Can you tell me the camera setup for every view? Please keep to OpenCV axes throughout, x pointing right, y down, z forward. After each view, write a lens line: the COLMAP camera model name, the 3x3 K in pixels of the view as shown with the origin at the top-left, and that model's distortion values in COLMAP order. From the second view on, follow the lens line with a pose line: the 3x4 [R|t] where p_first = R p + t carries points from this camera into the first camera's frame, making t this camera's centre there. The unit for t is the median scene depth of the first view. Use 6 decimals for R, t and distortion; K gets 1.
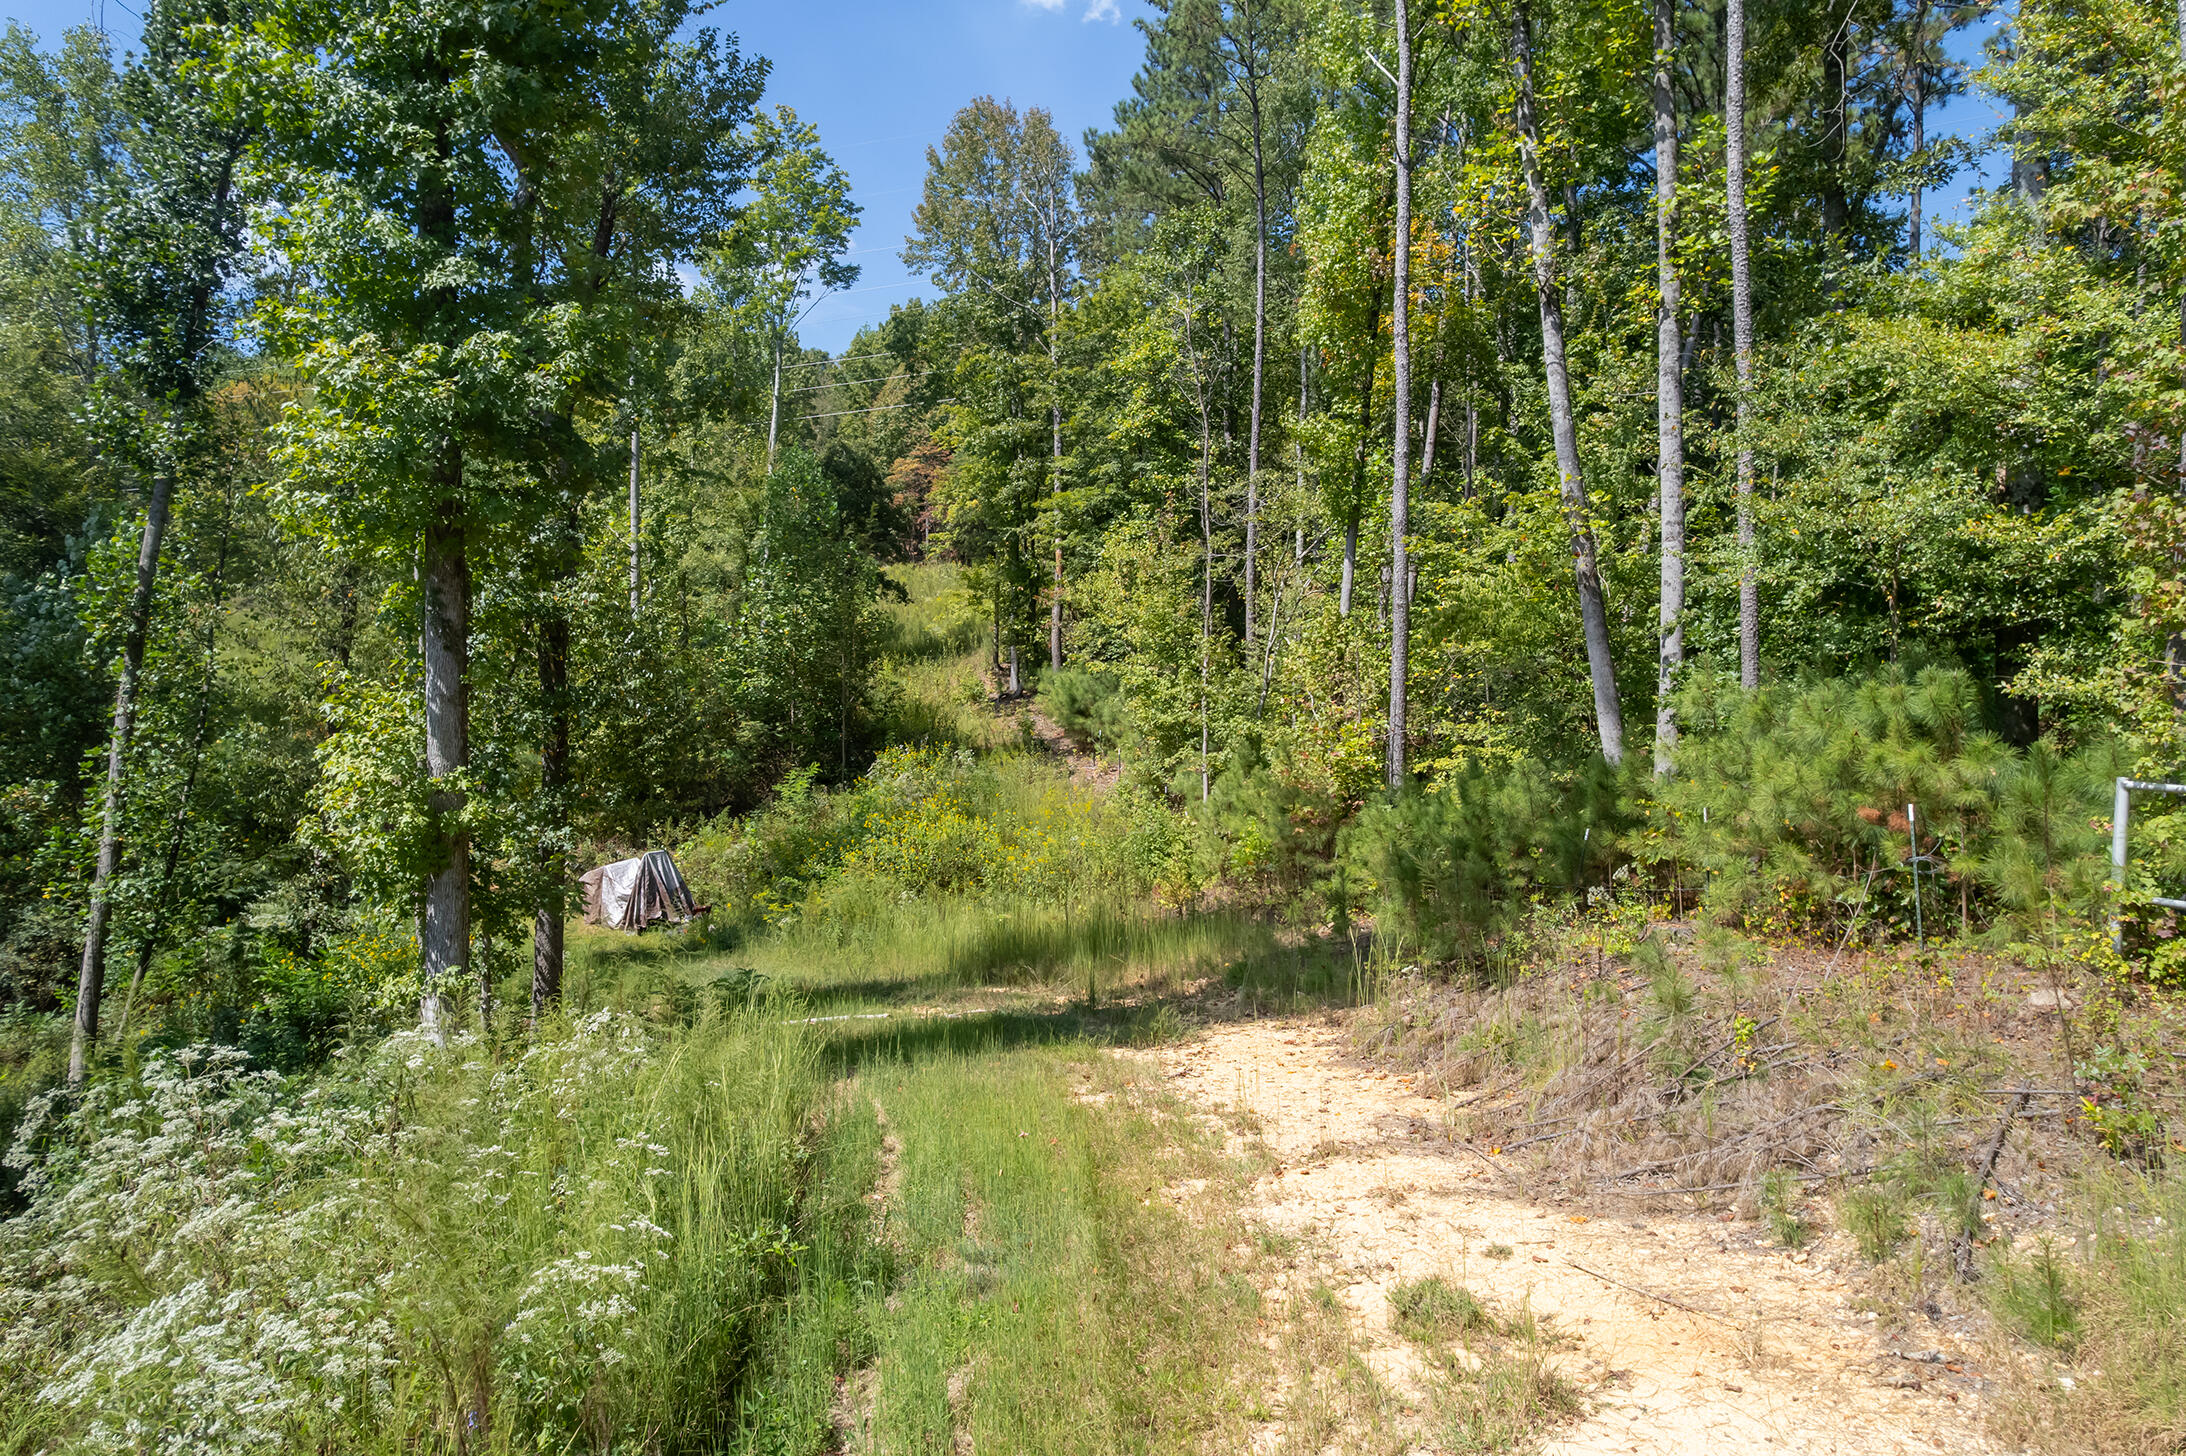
lens RADIAL K [[1396.2, 0, 1096.1], [0, 1396.2, 743.8], [0, 0, 1]] dist [-0.079733, 0.068302]
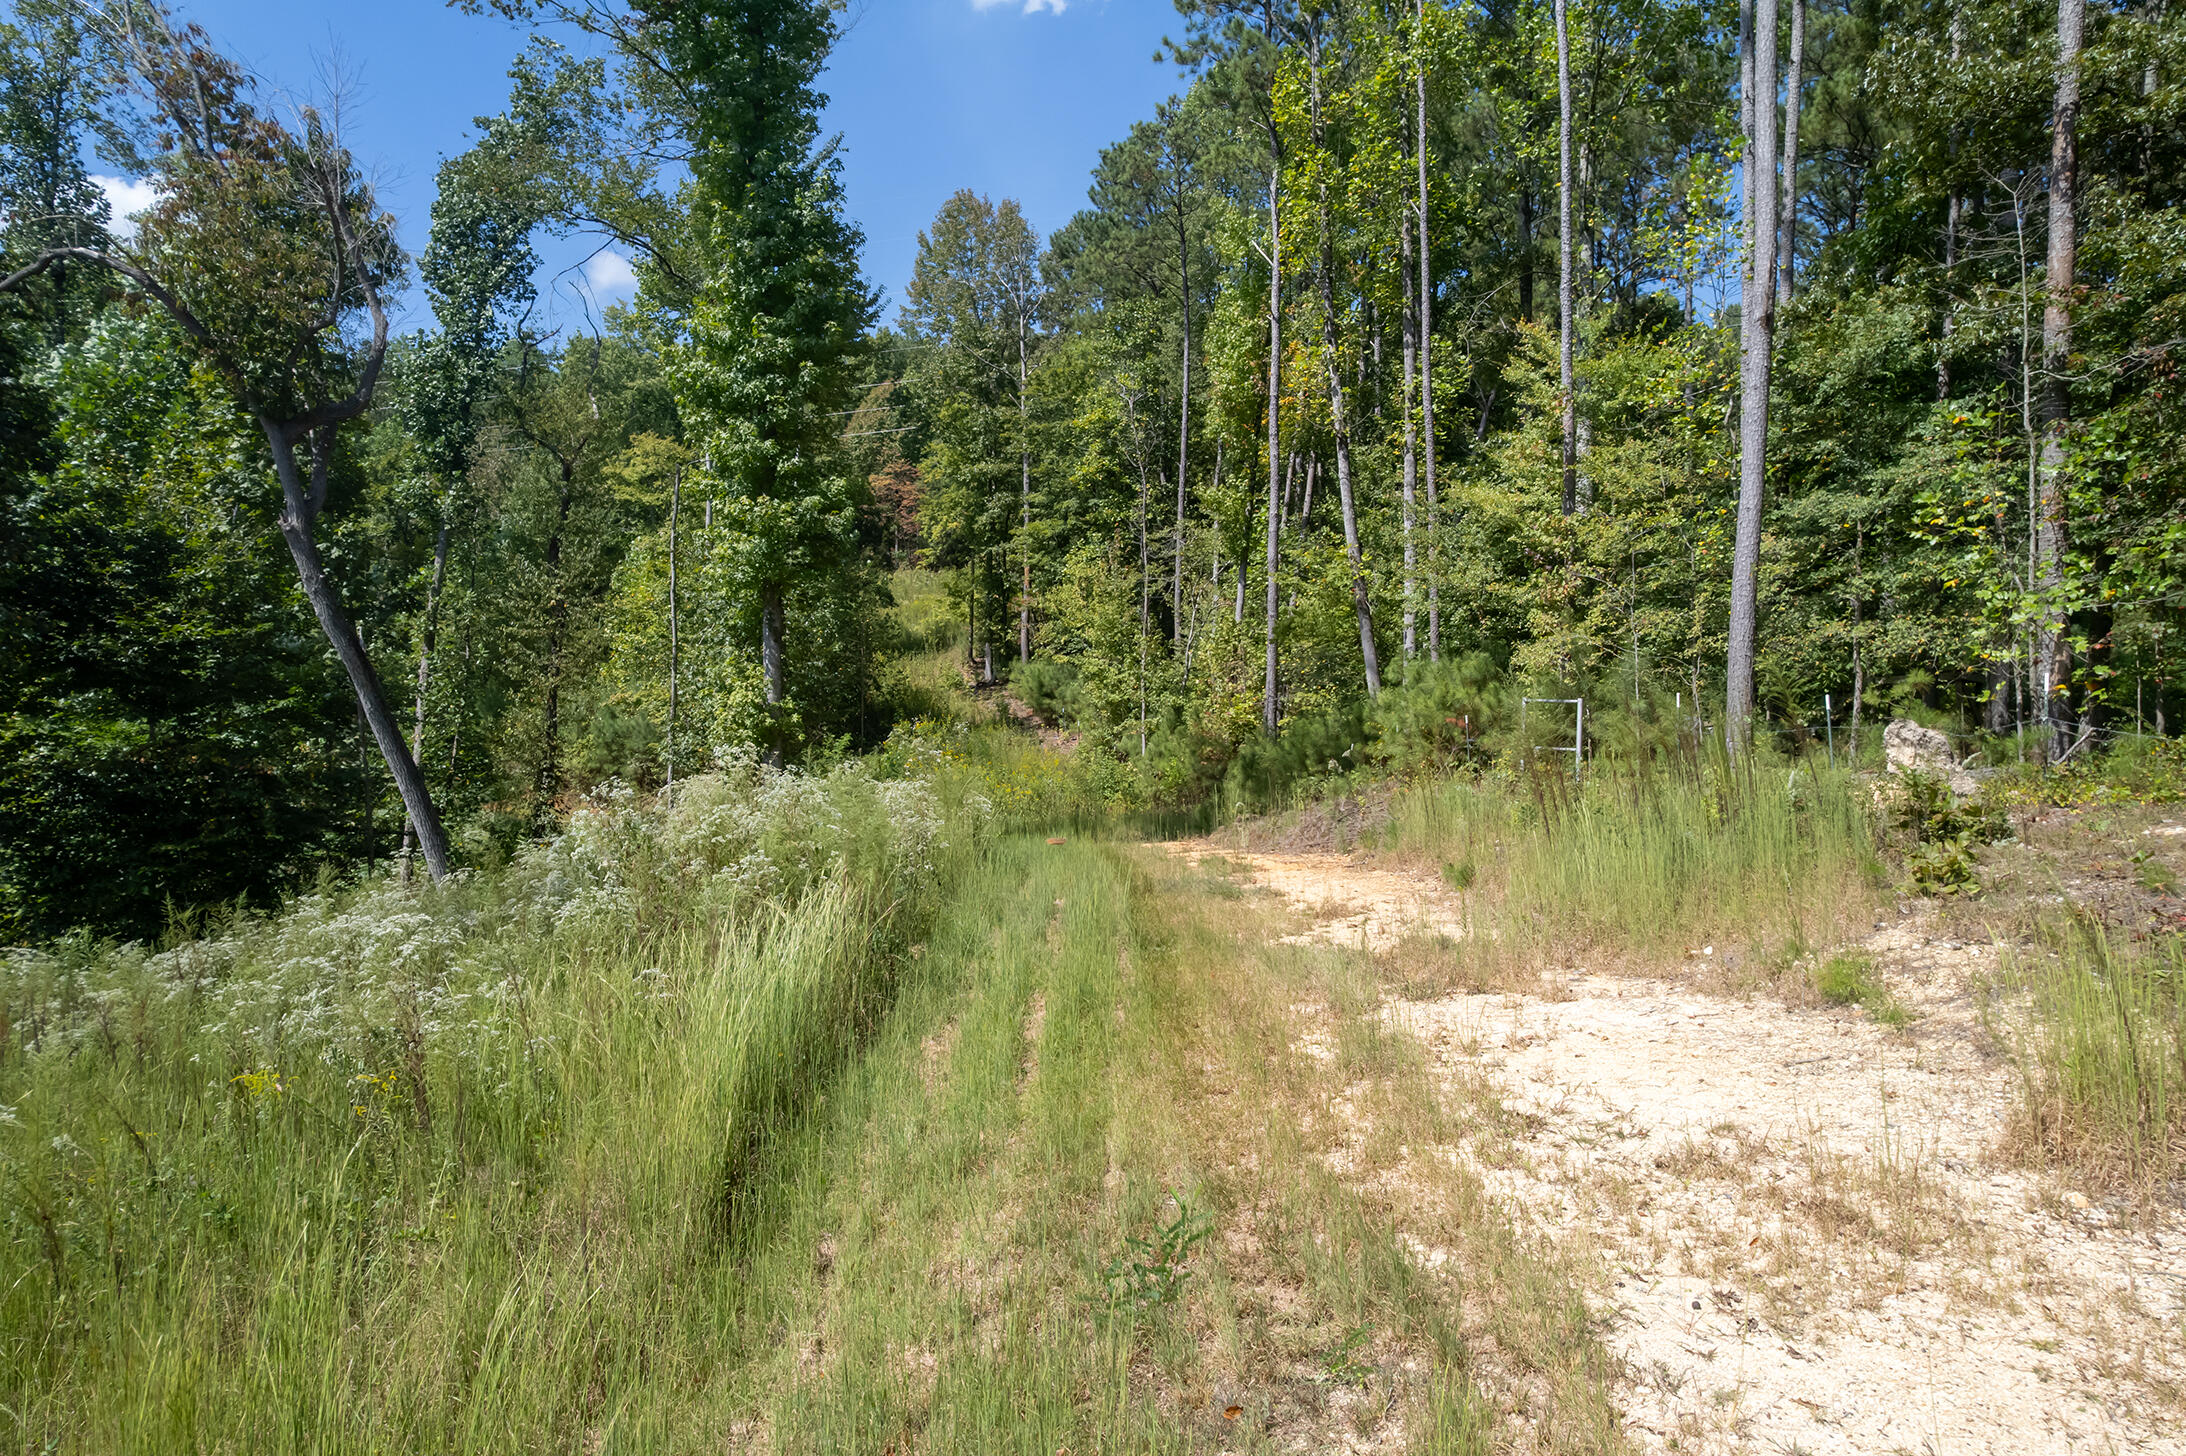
lens RADIAL K [[1396.2, 0, 1096.1], [0, 1396.2, 743.8], [0, 0, 1]] dist [-0.079733, 0.068302]
pose [[0.999209, 0.000353, 0.039769, -0.018141], [-0.000393, 0.999999, 0.000975, 0.021777], [-0.039769, -0.000990, 0.999208, -0.291107]]
